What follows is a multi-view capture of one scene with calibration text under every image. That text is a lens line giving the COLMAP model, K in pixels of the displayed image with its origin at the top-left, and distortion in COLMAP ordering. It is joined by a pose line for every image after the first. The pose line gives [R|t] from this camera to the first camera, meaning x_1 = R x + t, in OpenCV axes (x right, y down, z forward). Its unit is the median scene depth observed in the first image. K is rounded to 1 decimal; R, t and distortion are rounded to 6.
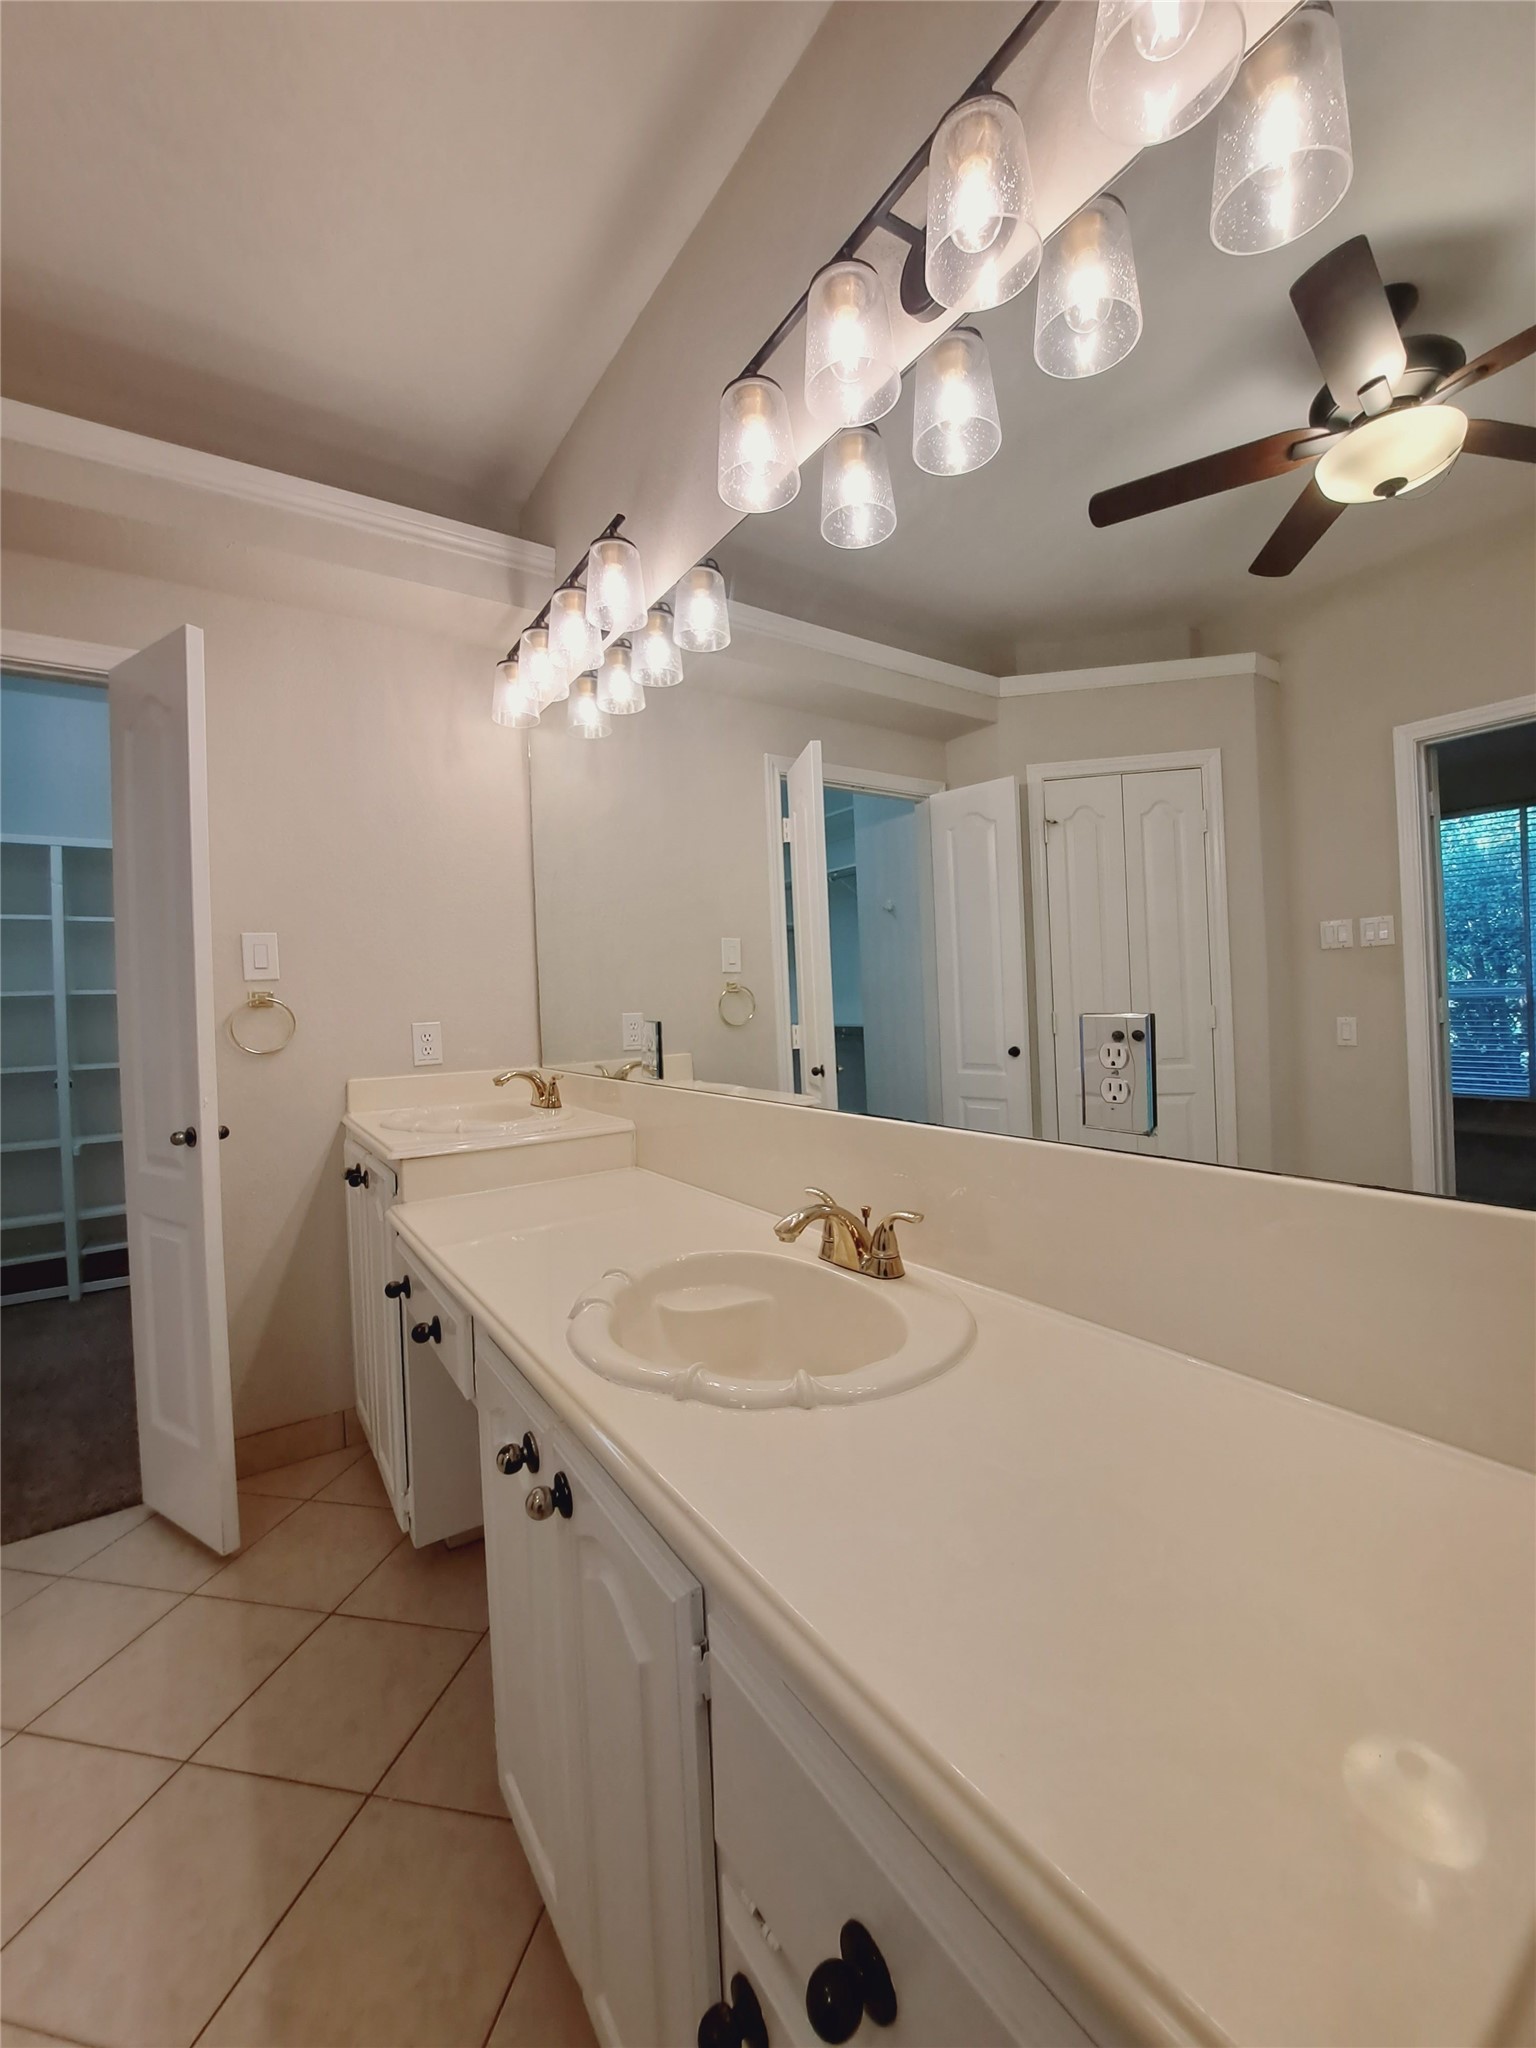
lens RADIAL K [[821.5, 0, 775.5], [0, 821.5, 1013.1], [0, 0, 1]] dist [-0.016697, -0.000421]
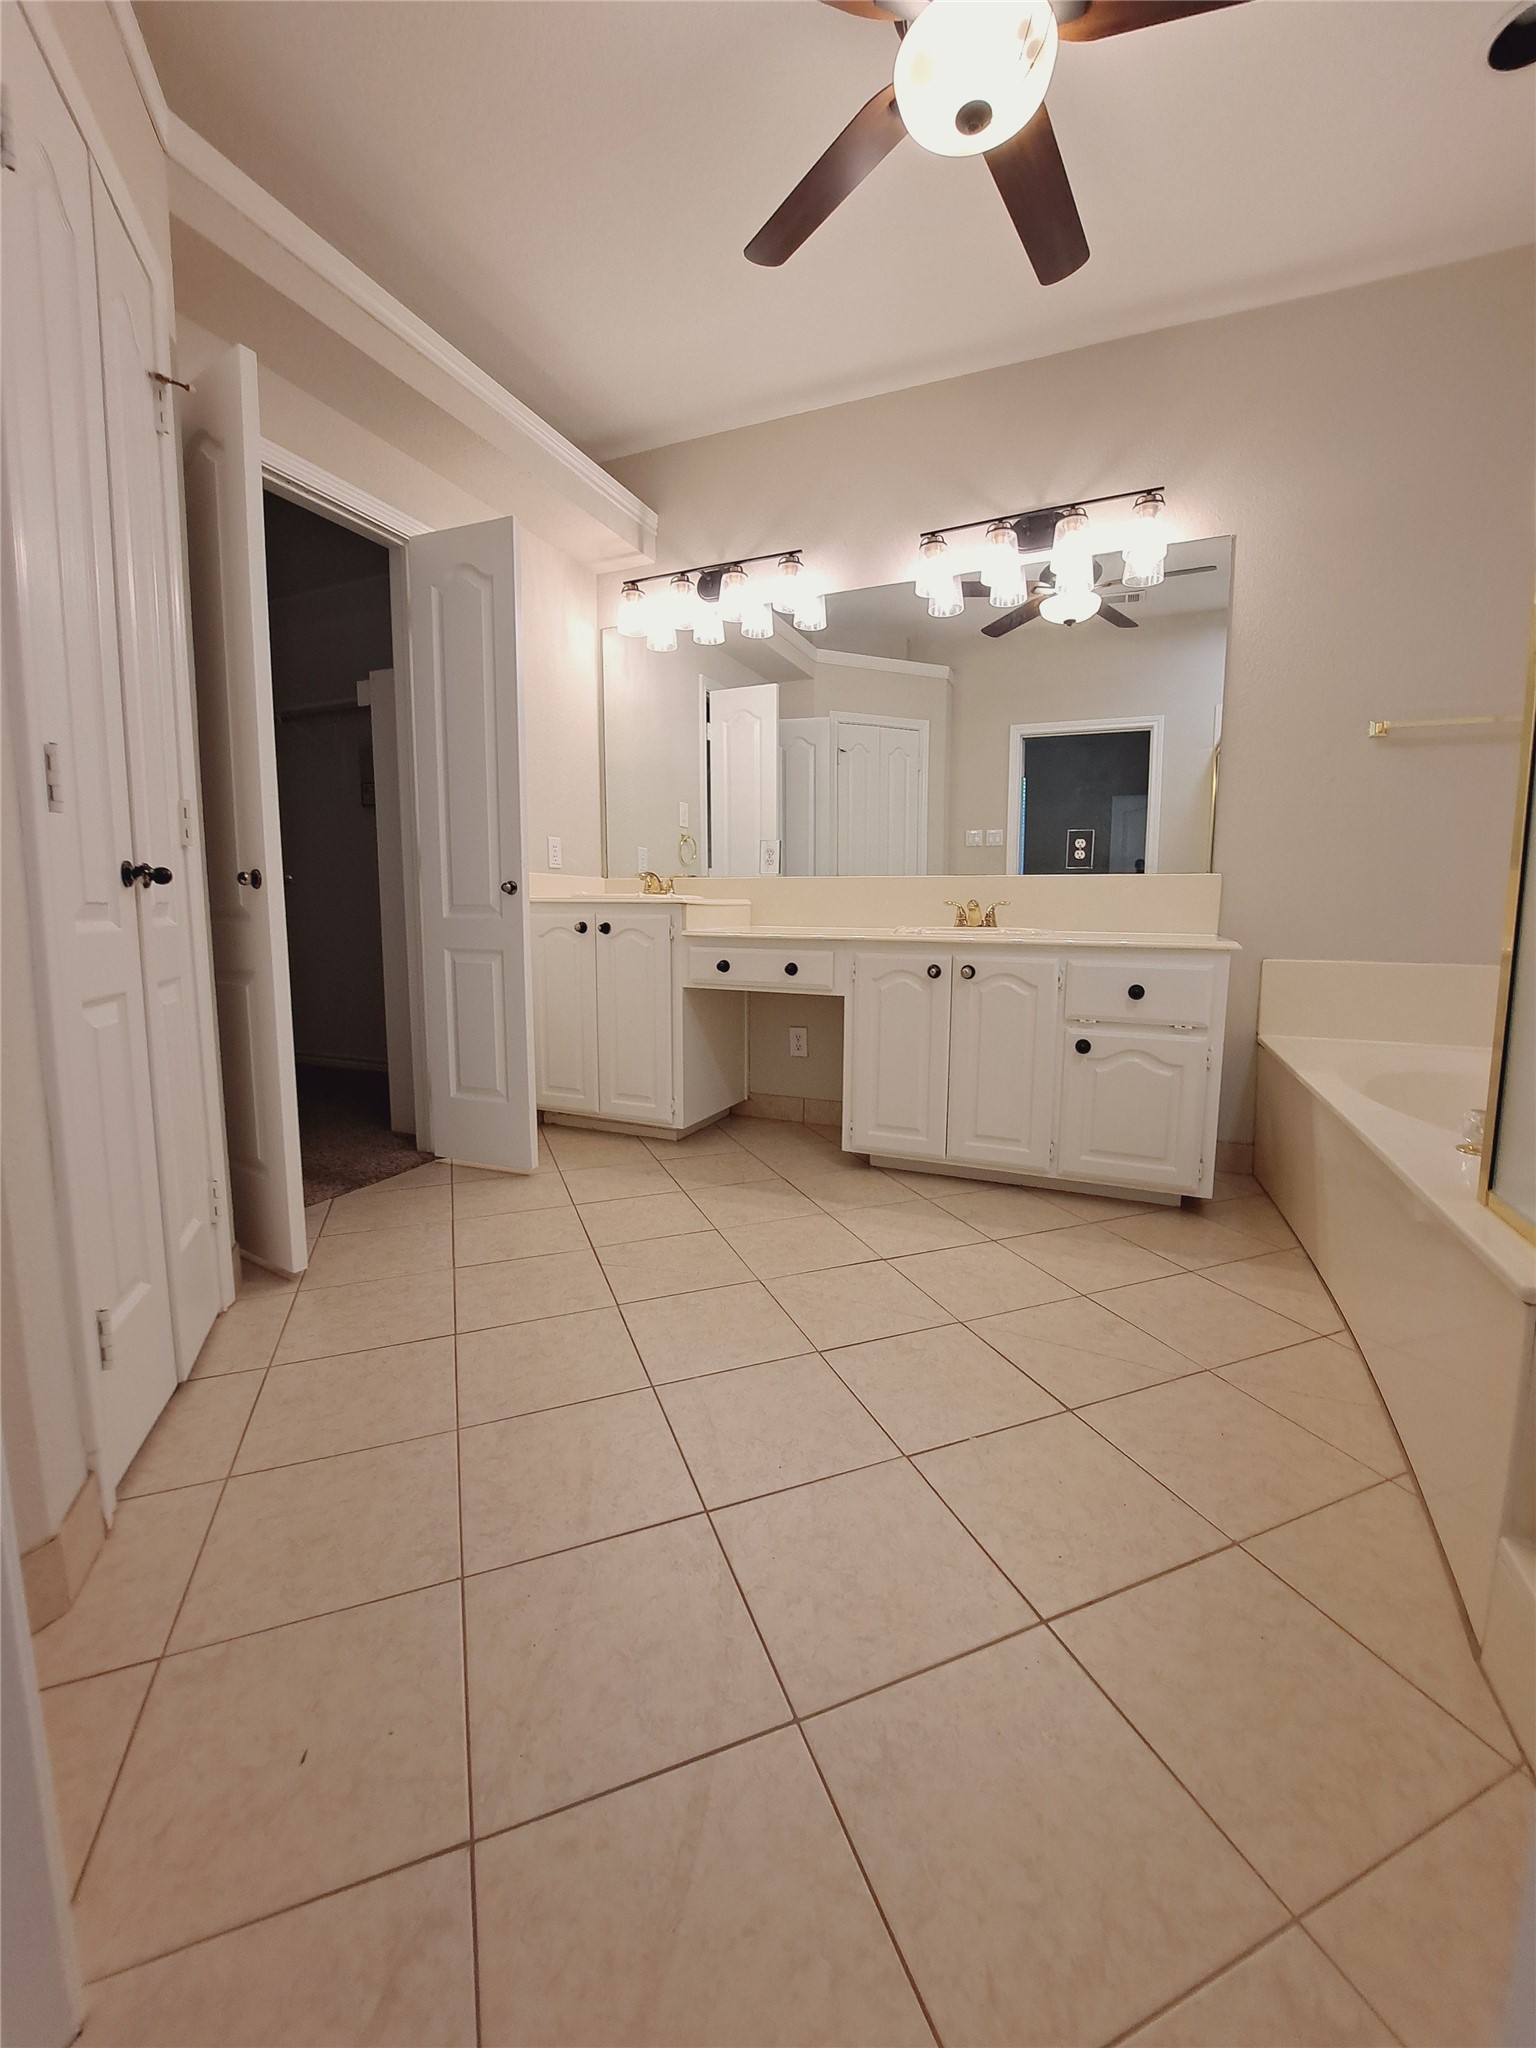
lens RADIAL K [[821.5, 0, 766.6], [0, 821.5, 1018.3], [0, 0, 1]] dist [-0.016697, -0.000421]
pose [[0.843983, -0.031024, 0.535472, -0.703901], [-0.026106, 0.994767, 0.098782, 0.136906], [-0.535735, -0.097349, 0.838756, -0.320803]]
